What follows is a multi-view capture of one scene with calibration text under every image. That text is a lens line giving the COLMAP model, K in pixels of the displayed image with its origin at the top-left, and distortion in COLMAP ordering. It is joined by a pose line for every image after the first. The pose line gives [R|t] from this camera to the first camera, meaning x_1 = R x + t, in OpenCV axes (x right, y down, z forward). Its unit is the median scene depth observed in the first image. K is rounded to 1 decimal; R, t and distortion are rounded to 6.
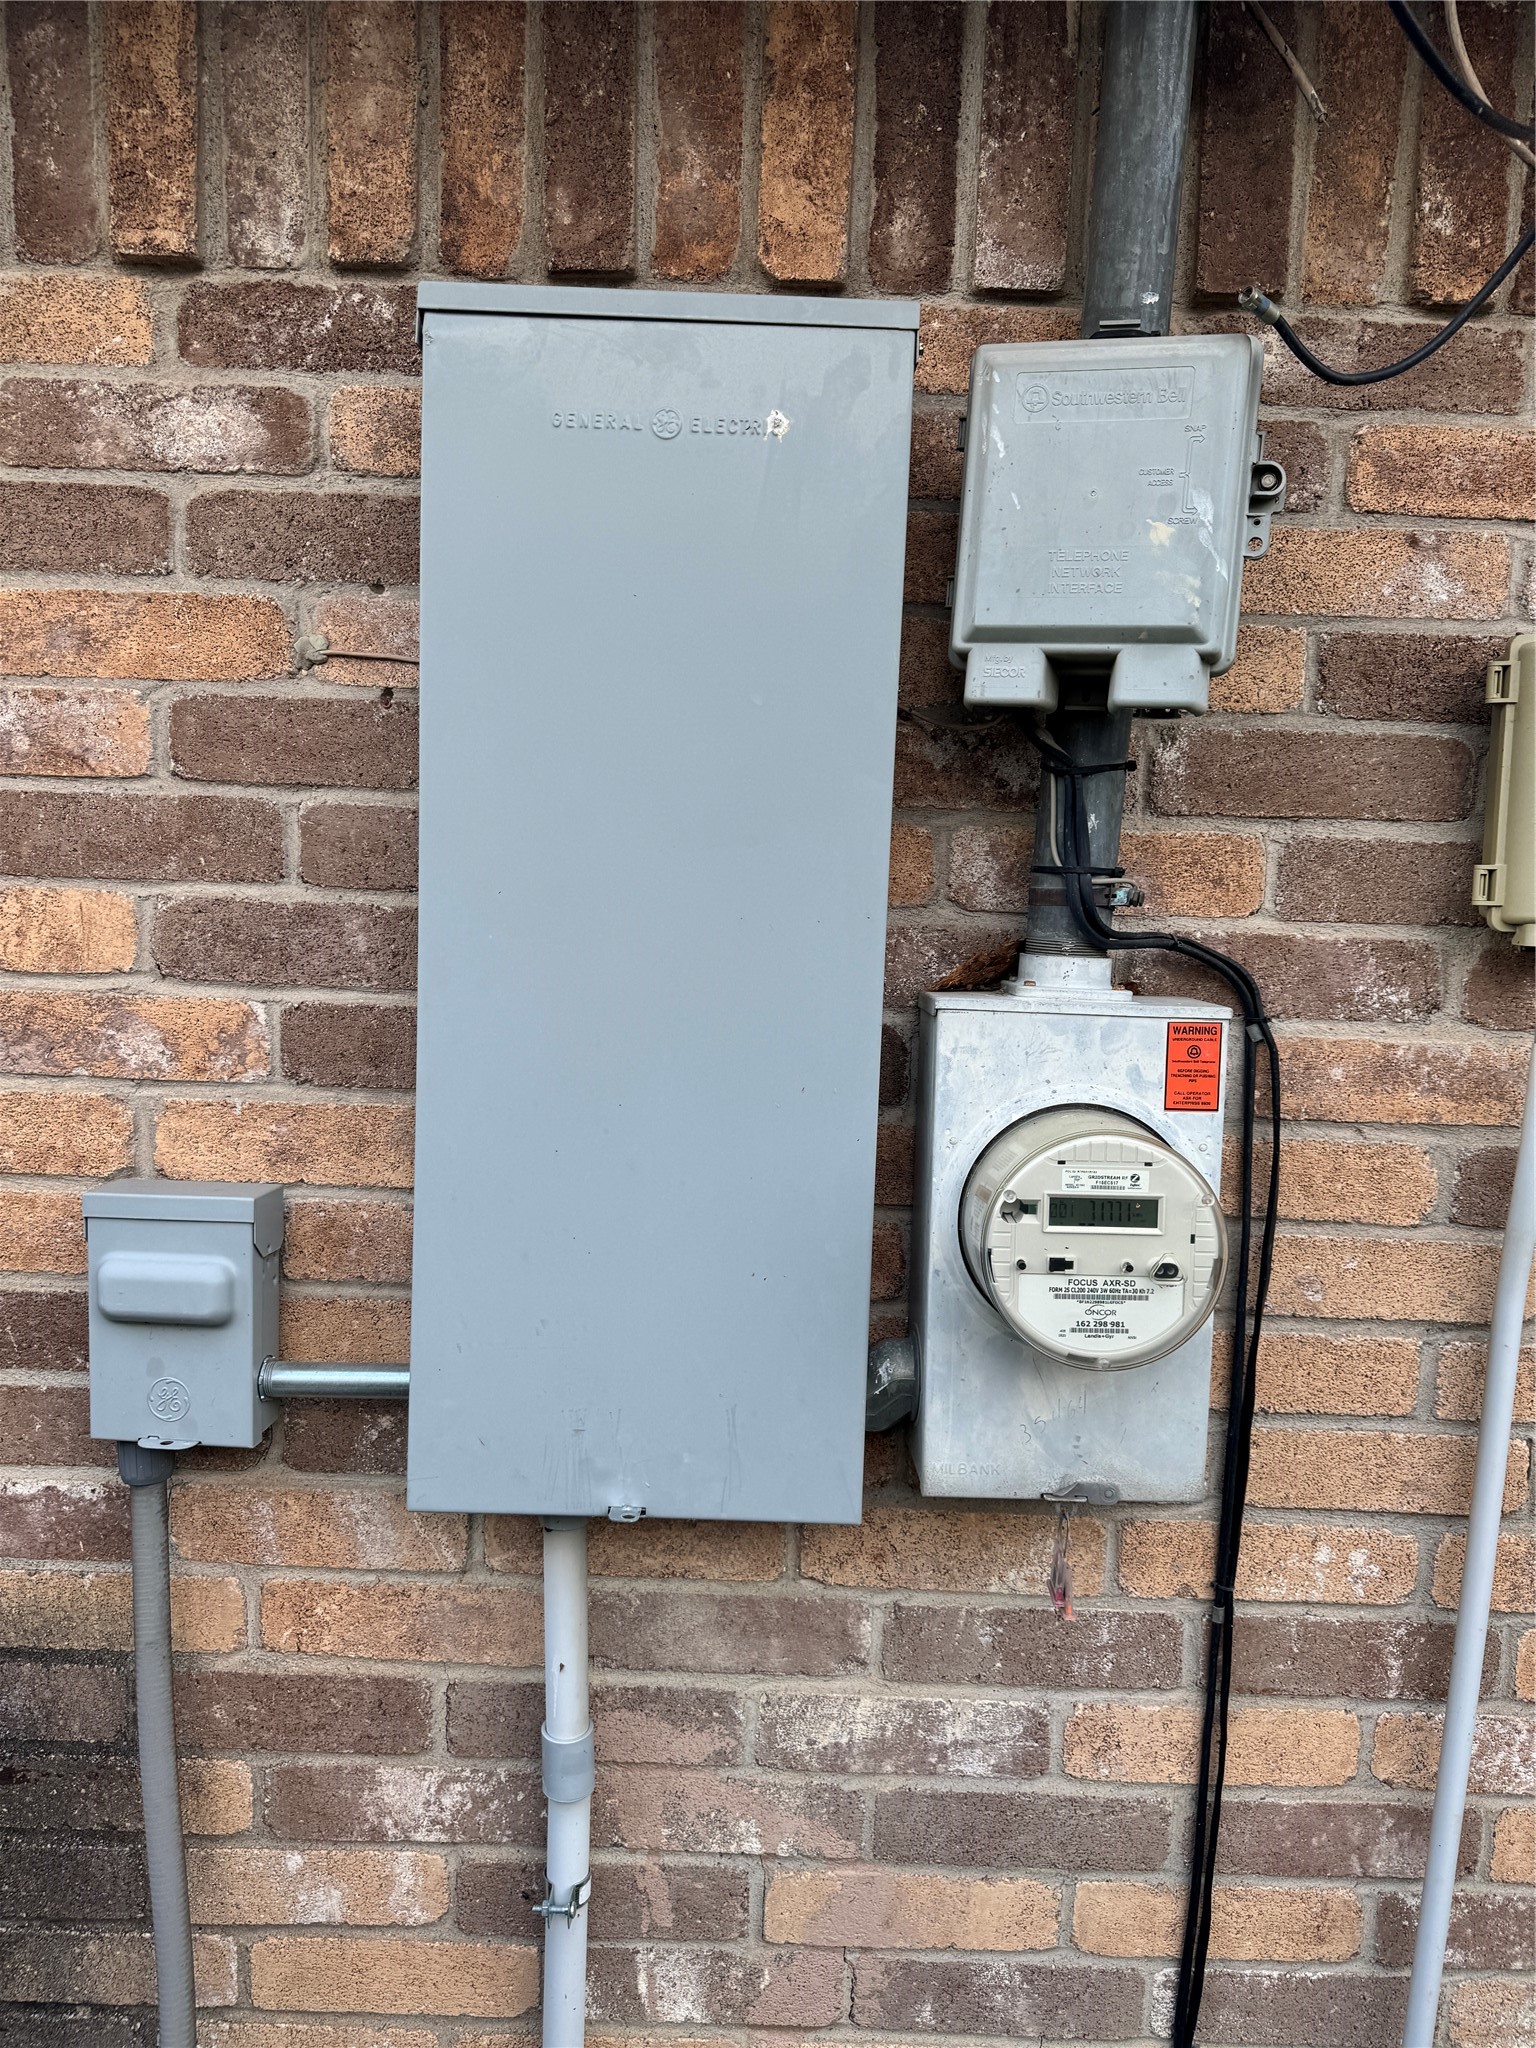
lens RADIAL K [[1427.7, 0, 760.0], [0, 1427.7, 1025.1], [0, 0, 1]] dist [-0.000822, -0.011155]
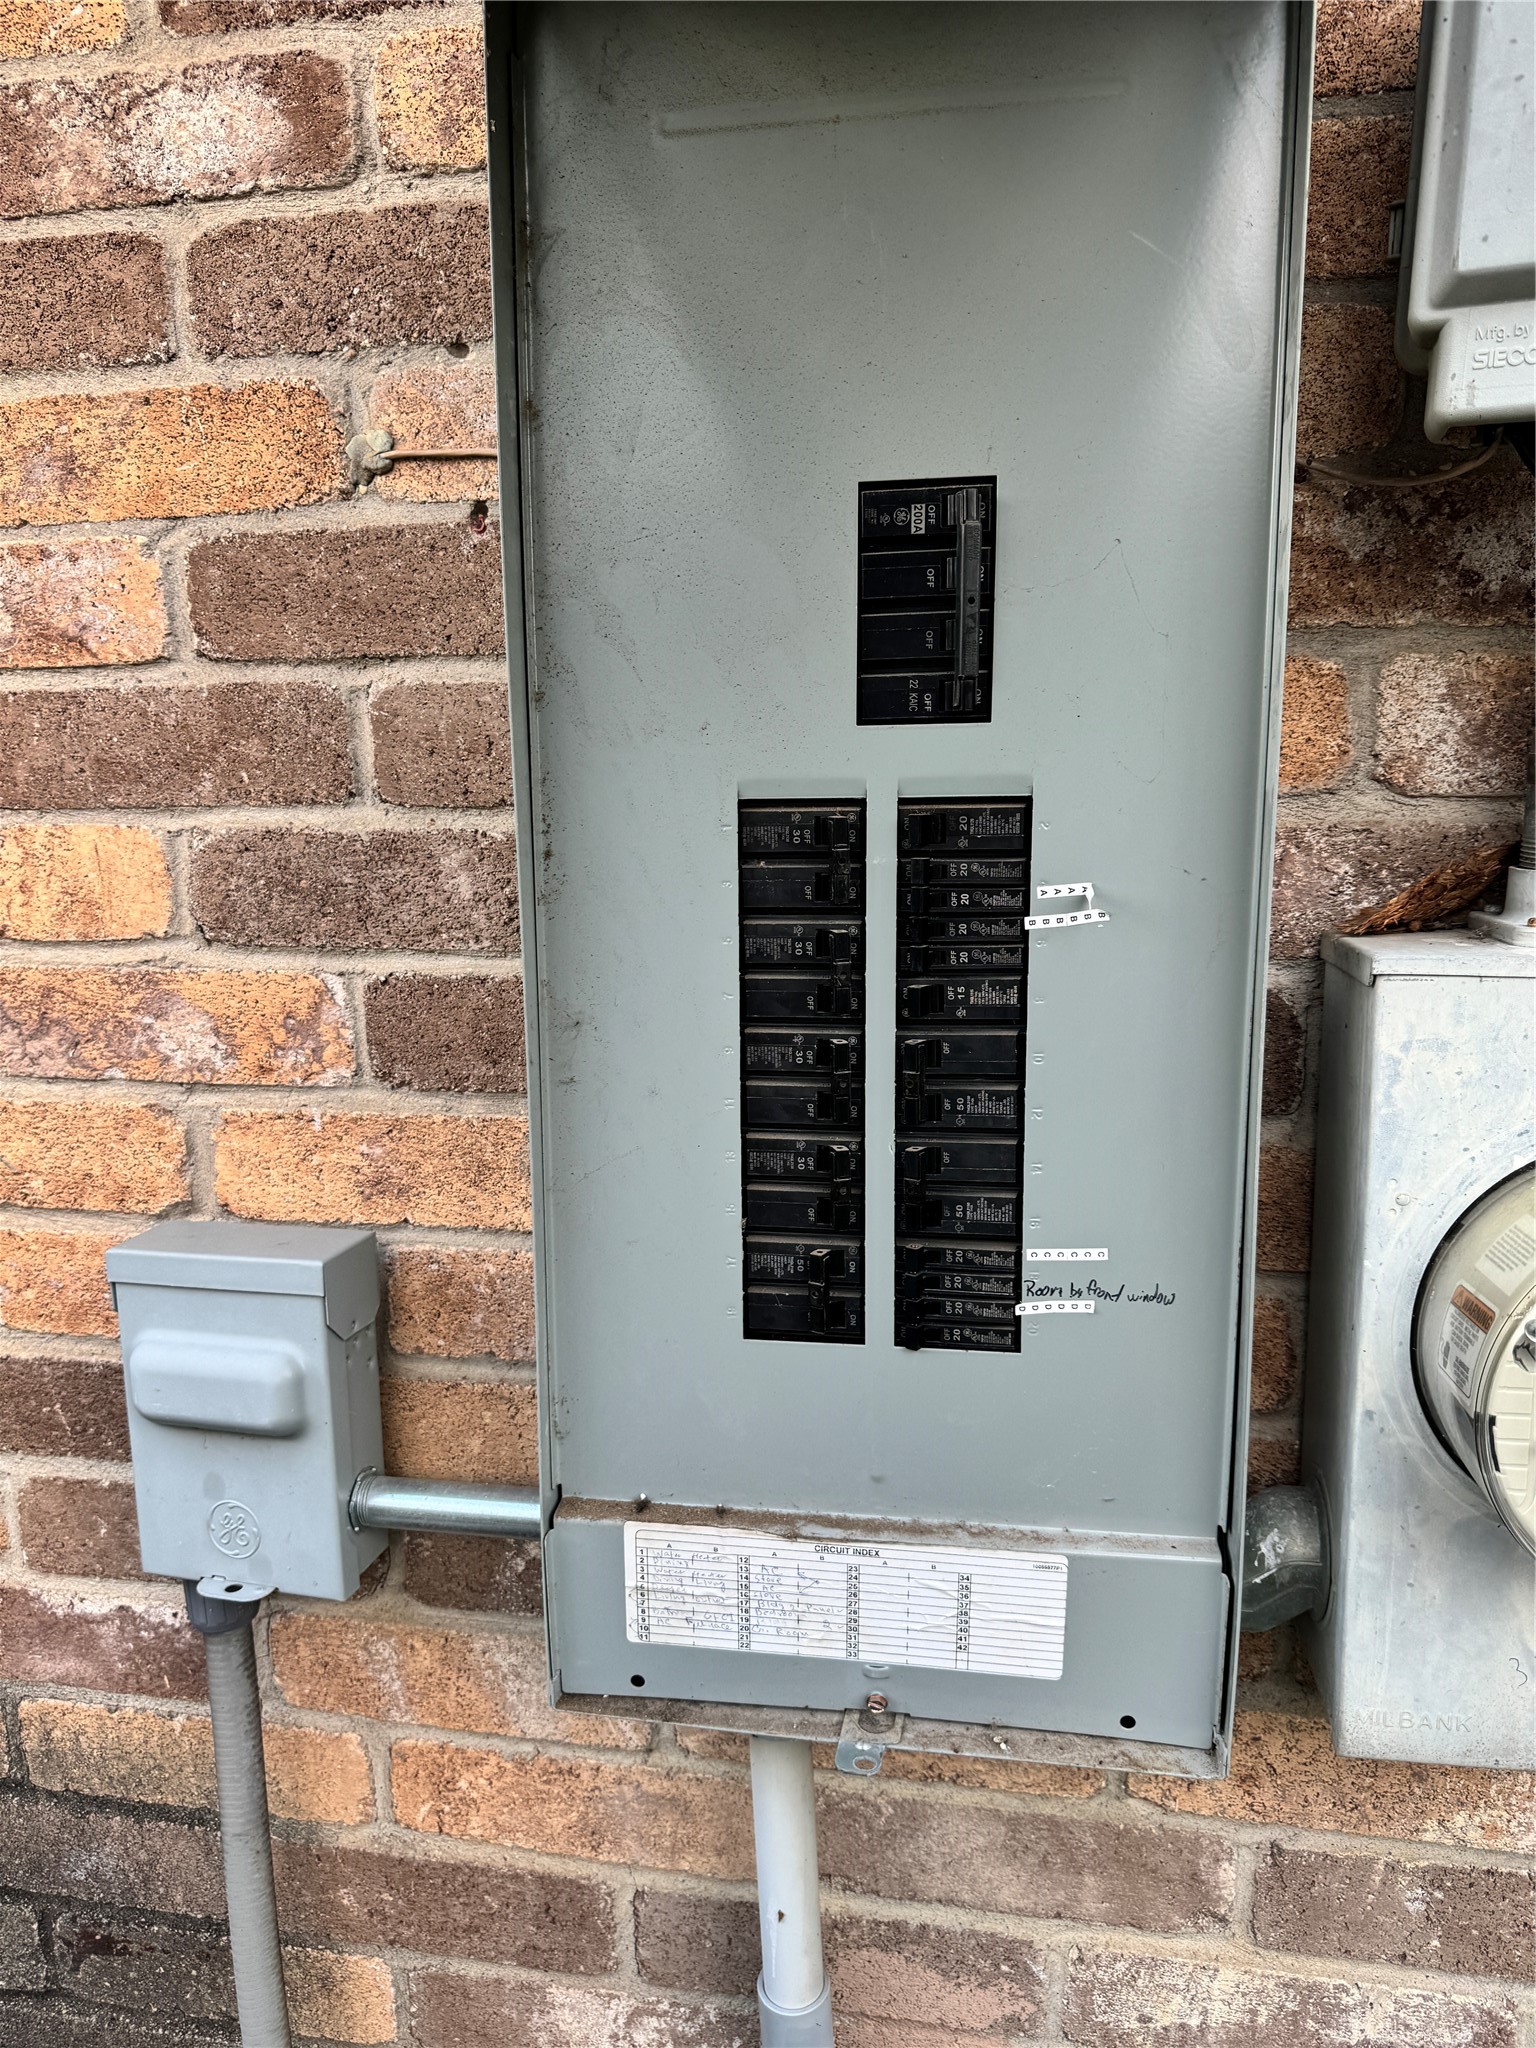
lens RADIAL K [[1427.7, 0, 760.0], [0, 1427.7, 1025.1], [0, 0, 1]] dist [-0.000822, -0.011155]
pose [[0.980493, -0.015057, -0.195979, -0.005167], [0.028452, 0.997433, 0.065718, -0.031549], [0.194486, -0.070012, 0.978404, 0.346837]]
